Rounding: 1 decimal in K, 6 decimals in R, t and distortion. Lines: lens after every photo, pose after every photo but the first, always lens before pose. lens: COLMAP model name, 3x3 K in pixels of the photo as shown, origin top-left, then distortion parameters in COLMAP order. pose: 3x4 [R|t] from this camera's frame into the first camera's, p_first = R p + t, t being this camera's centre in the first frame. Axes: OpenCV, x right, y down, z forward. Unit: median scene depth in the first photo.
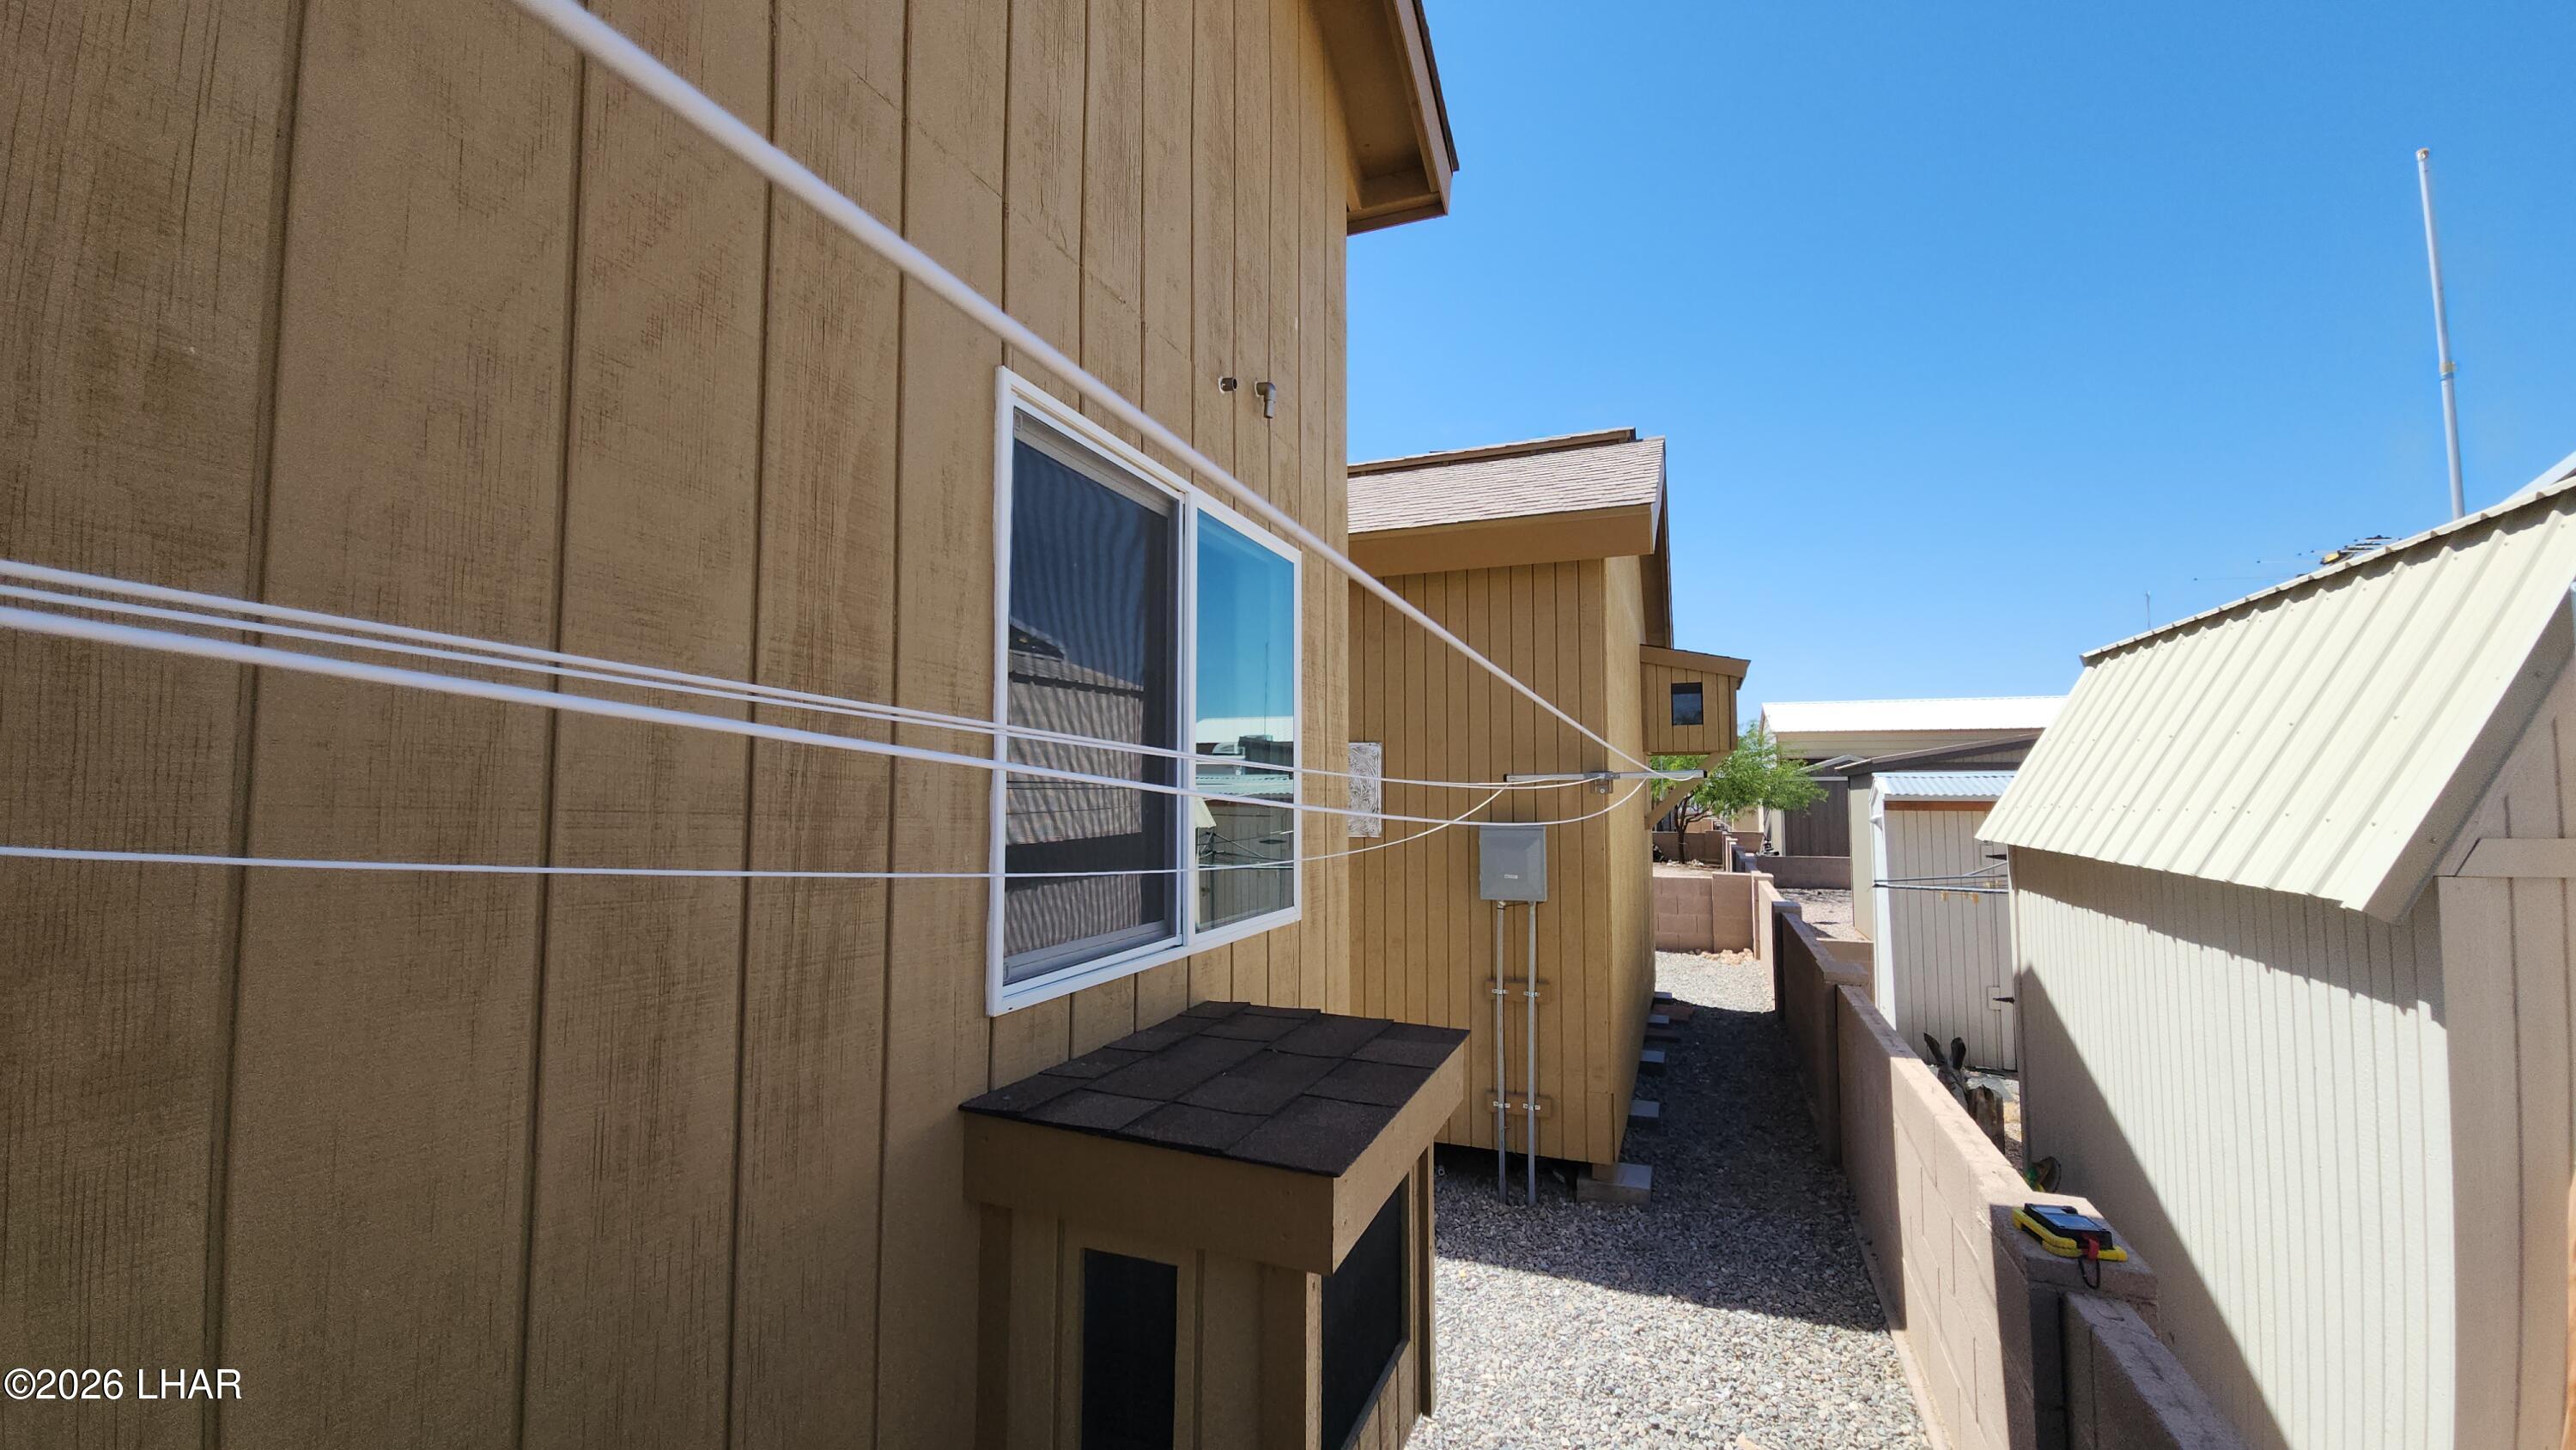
lens RADIAL K [[1045.6, 0, 1279.4], [0, 1045.6, 732.3], [0, 0, 1]] dist [0.020016, -0.011285]
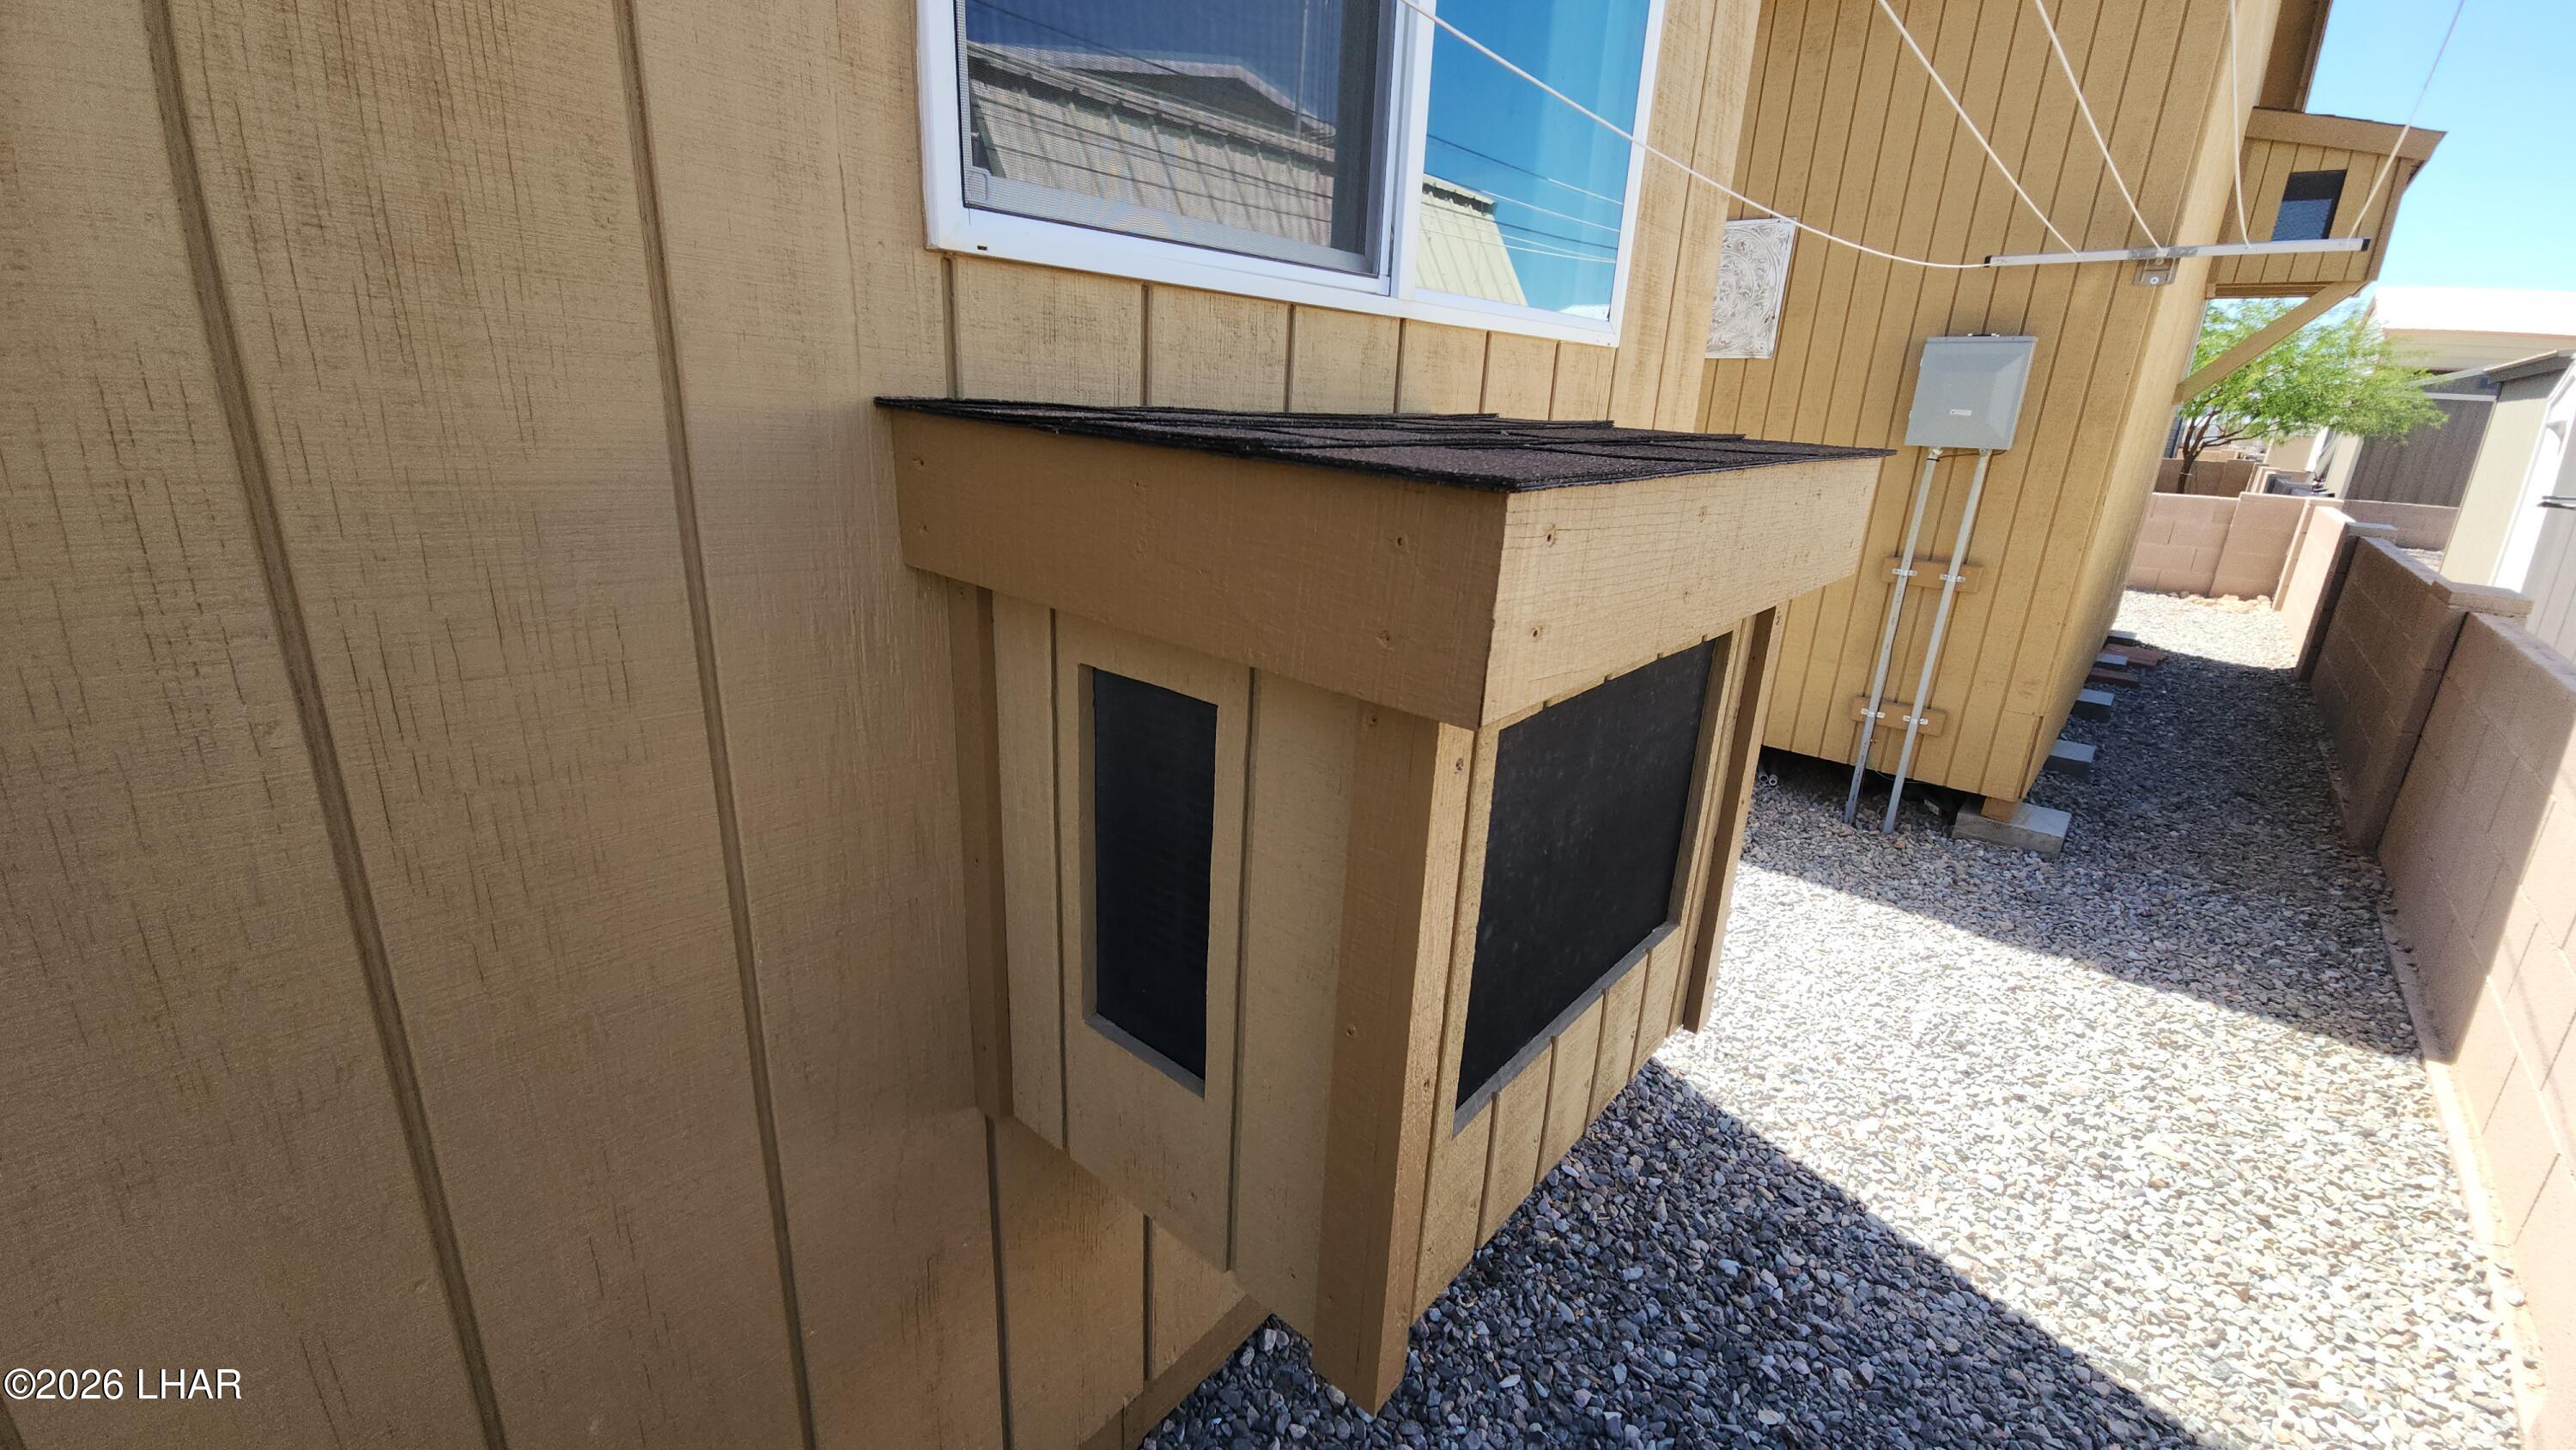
lens RADIAL K [[1045.6, 0, 1279.4], [0, 1045.6, 732.3], [0, 0, 1]] dist [0.020016, -0.011285]
pose [[0.946029, 0.132943, -0.295558, 0.029947], [-0.018757, 0.932921, 0.359593, 0.109808], [0.323538, -0.334642, 0.885064, 0.178578]]
